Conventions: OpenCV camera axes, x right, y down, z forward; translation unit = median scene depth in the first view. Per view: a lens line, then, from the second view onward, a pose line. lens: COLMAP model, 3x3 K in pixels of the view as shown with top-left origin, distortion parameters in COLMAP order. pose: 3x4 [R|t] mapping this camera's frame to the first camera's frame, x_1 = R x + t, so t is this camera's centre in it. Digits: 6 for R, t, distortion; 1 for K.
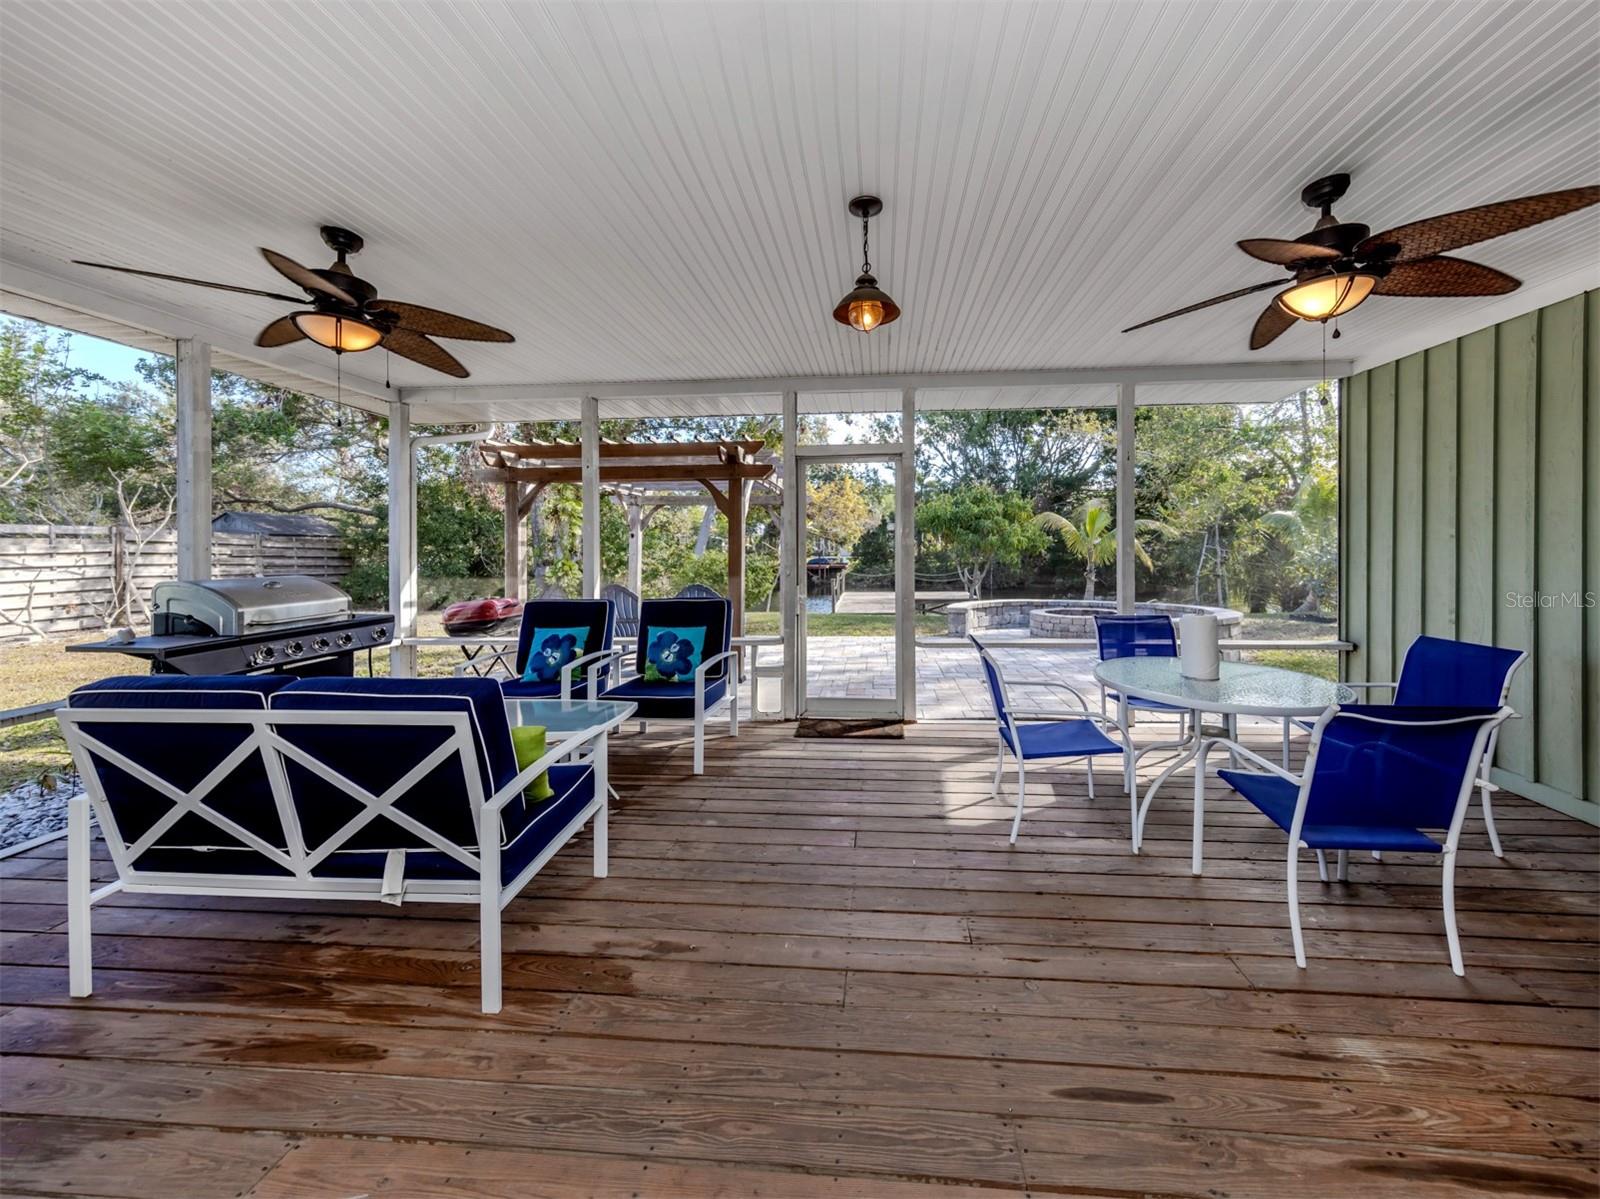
lens RADIAL K [[581.3, 0, 835.9], [0, 581.3, 562.9], [0, 0, 1]] dist [0.003769, -0.000168]
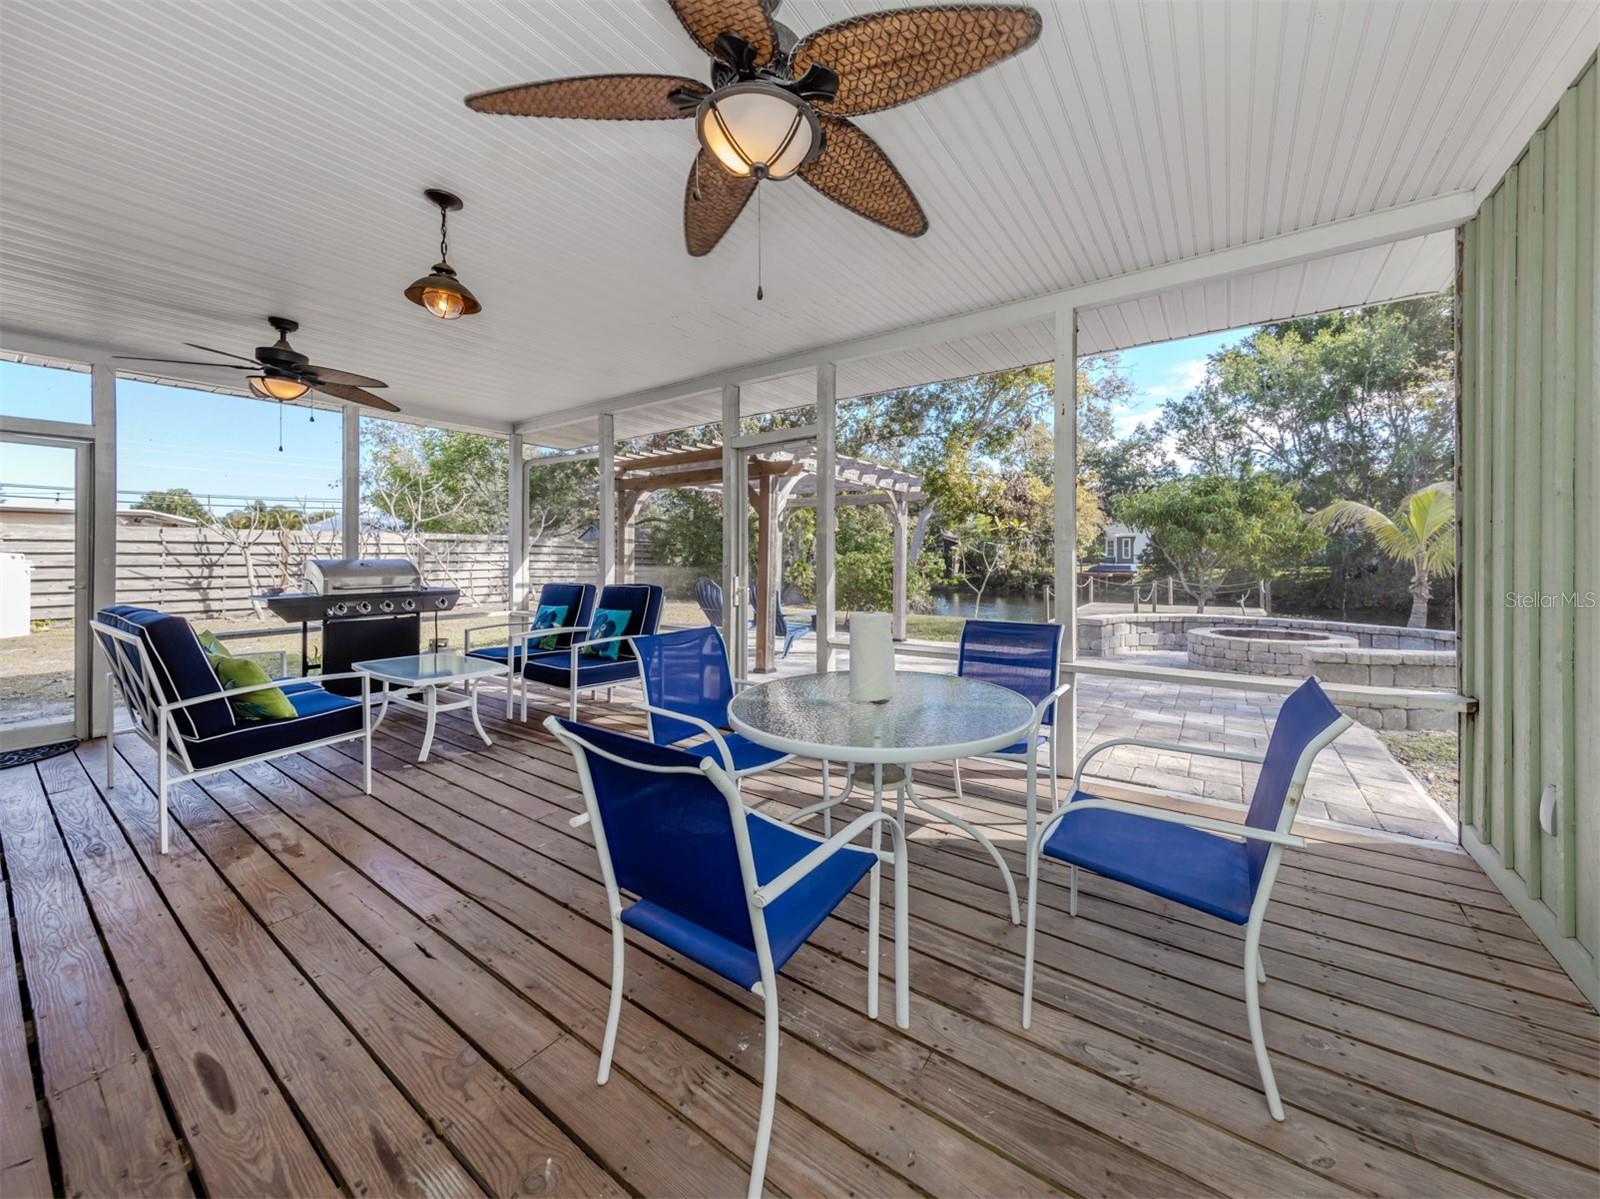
lens RADIAL K [[581.3, 0, 838.2], [0, 581.3, 563.1], [0, 0, 1]] dist [0.003769, -0.000168]
pose [[0.873863, 0.010979, -0.486048, 0.541235], [-0.016892, 0.999827, -0.007786, 0.018908], [0.485878, 0.015014, 0.873897, 0.194243]]
